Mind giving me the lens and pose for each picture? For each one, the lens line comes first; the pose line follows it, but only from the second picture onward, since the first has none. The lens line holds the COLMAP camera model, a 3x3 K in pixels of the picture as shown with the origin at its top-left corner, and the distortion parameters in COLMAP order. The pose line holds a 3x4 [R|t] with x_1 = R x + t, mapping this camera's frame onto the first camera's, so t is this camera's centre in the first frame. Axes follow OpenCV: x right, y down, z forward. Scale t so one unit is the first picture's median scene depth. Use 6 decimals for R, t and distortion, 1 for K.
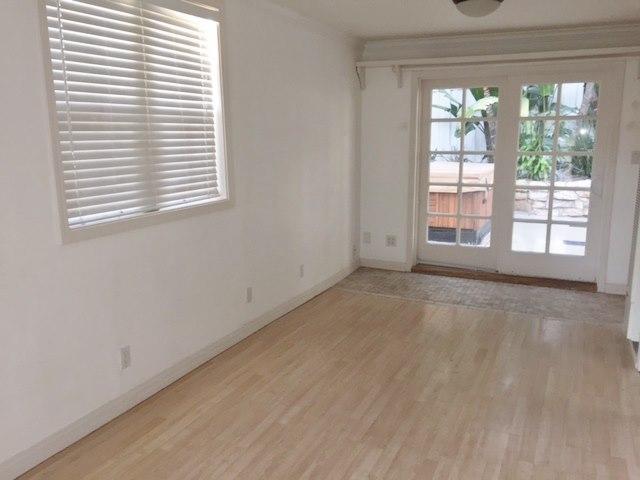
lens RADIAL K [[543.0, 0, 320.0], [0, 543.0, 240.0], [0, 0, 1]] dist [0.004649, 0.000279]
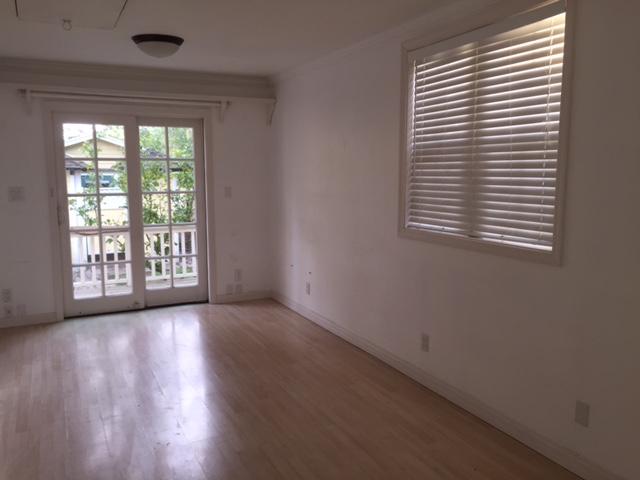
lens RADIAL K [[543.0, 0, 320.0], [0, 543.0, 240.0], [0, 0, 1]] dist [0.004649, 0.000279]
pose [[-0.629838, 0.105244, -0.769563, 0.696602], [-0.143722, 0.957877, 0.248625, -0.272104], [0.763313, 0.267197, -0.588182, 1.428691]]
